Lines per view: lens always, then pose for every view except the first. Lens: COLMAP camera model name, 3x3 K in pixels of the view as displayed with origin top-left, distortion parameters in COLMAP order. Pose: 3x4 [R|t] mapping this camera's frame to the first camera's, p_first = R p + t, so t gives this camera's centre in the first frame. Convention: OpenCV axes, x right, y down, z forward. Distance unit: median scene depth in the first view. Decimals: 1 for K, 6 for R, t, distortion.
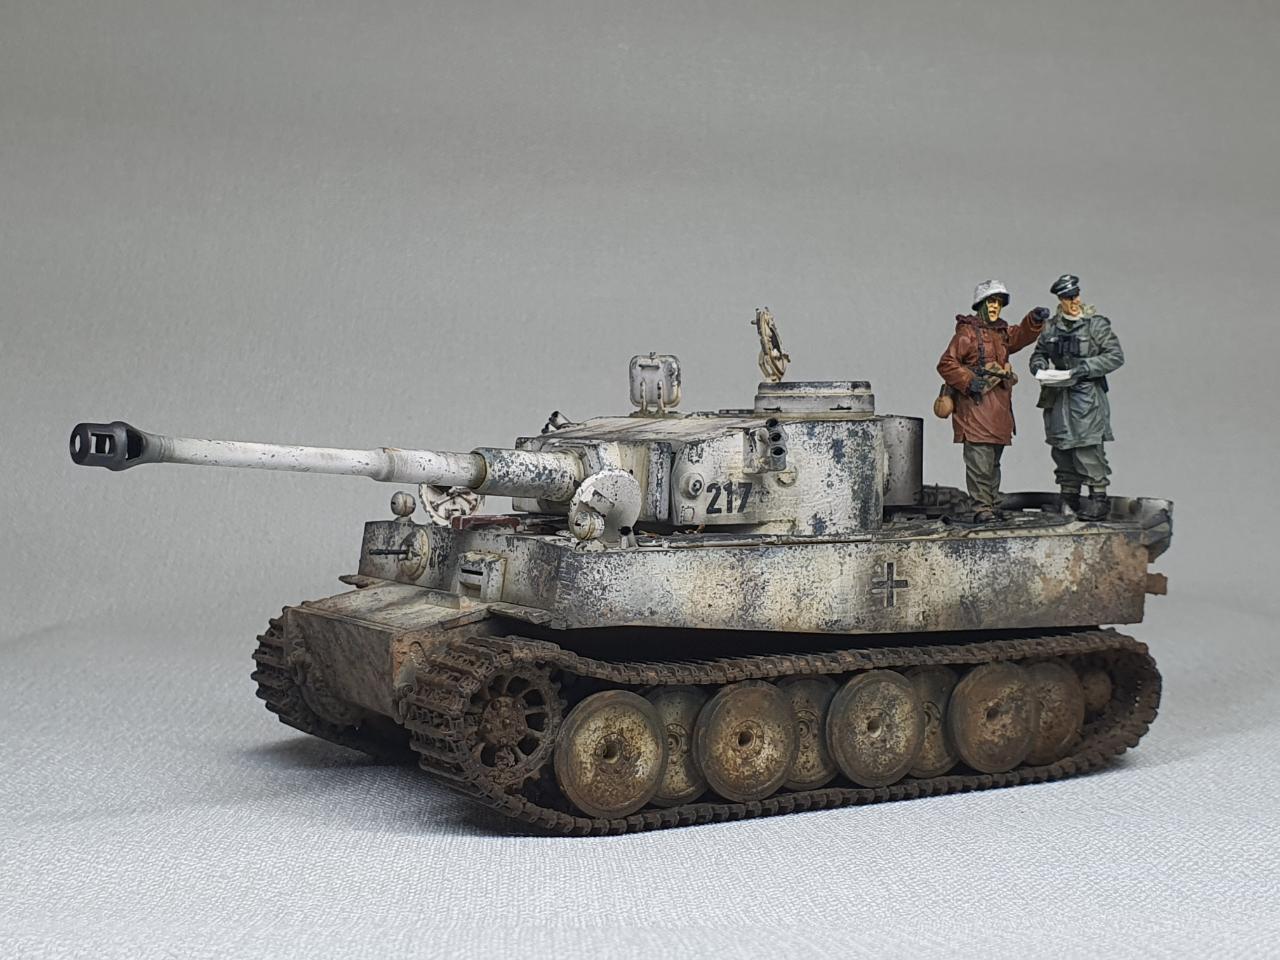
lens RADIAL K [[1959.0, 0, 599.3], [0, 1959.0, 475.6], [0, 0, 1]] dist [0.406418, -1.859529]
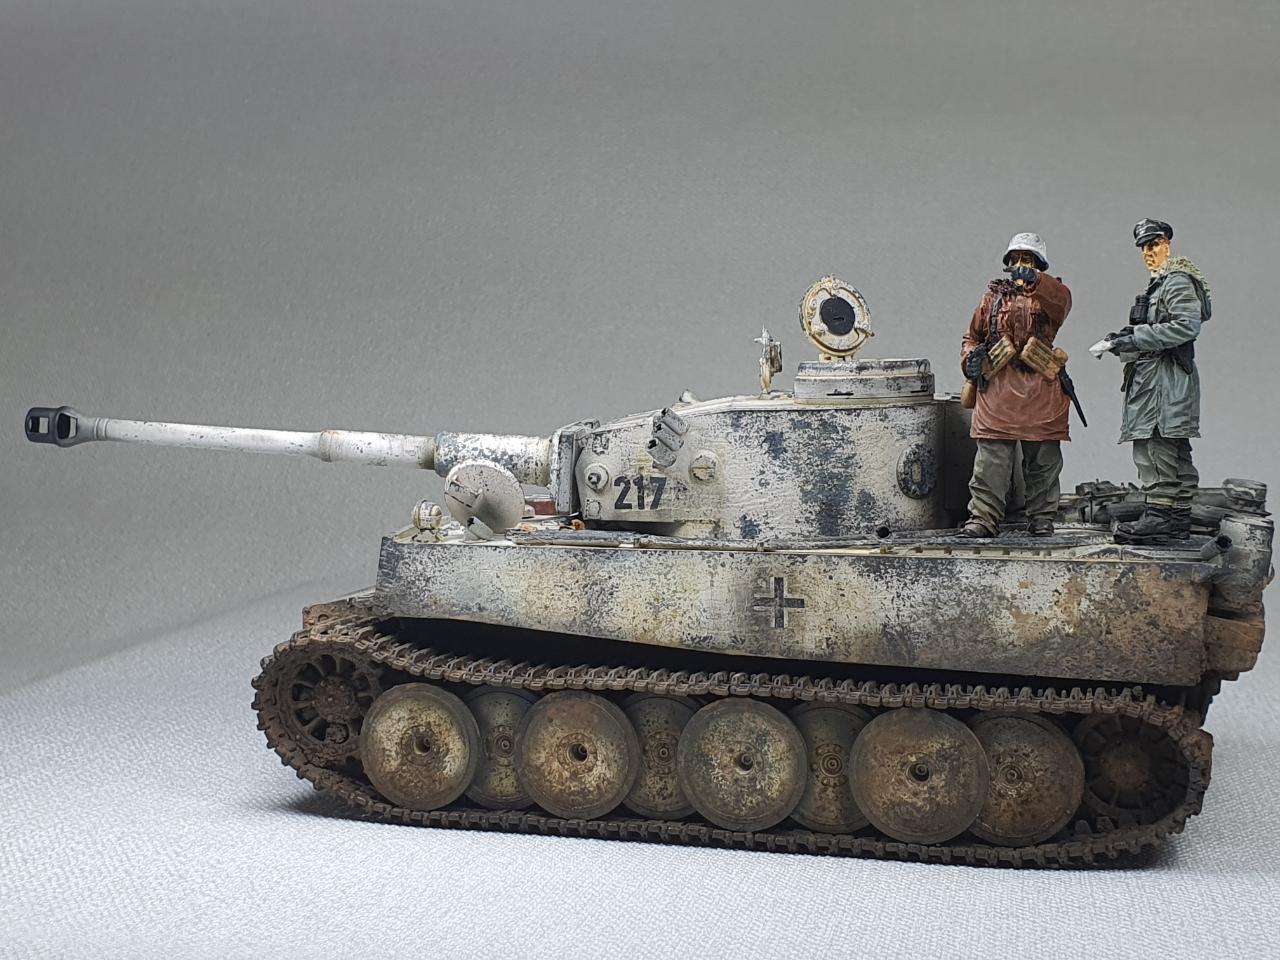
lens RADIAL K [[1959.0, 0, 599.3], [0, 1959.0, 475.6], [0, 0, 1]] dist [0.406418, -1.859529]
pose [[0.674506, 0.046312, -0.736816, 0.724959], [-0.014560, 0.998671, 0.049442, -0.041729], [0.738126, -0.022621, 0.674284, 0.361400]]
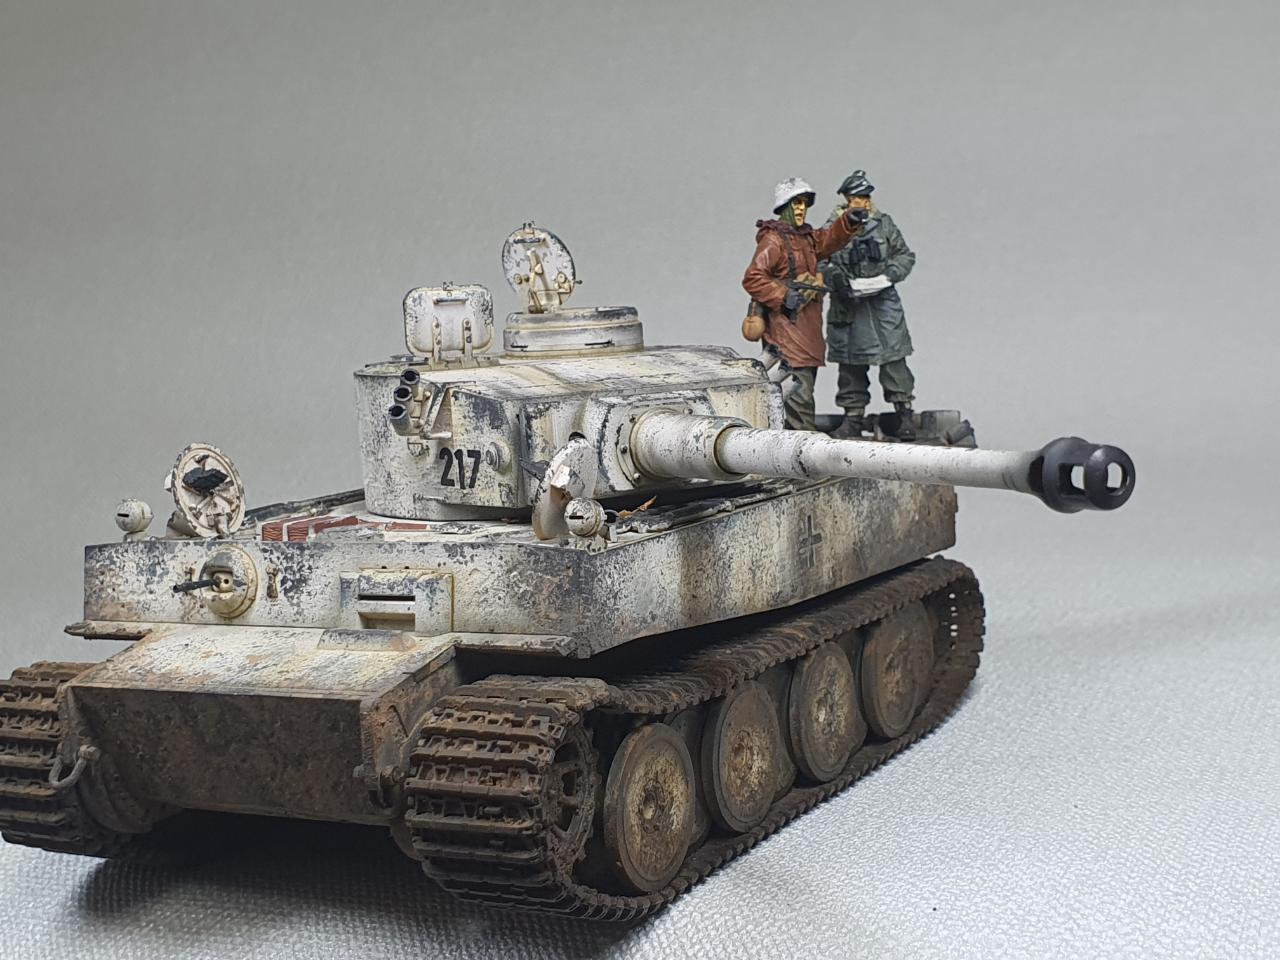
lens RADIAL K [[1959.0, 0, 599.3], [0, 1959.0, 475.6], [0, 0, 1]] dist [0.406418, -1.859529]
pose [[0.865506, -0.110832, 0.488482, -0.341278], [0.088731, 0.993715, 0.068248, -0.038626], [-0.492976, -0.015725, 0.869901, 0.307919]]
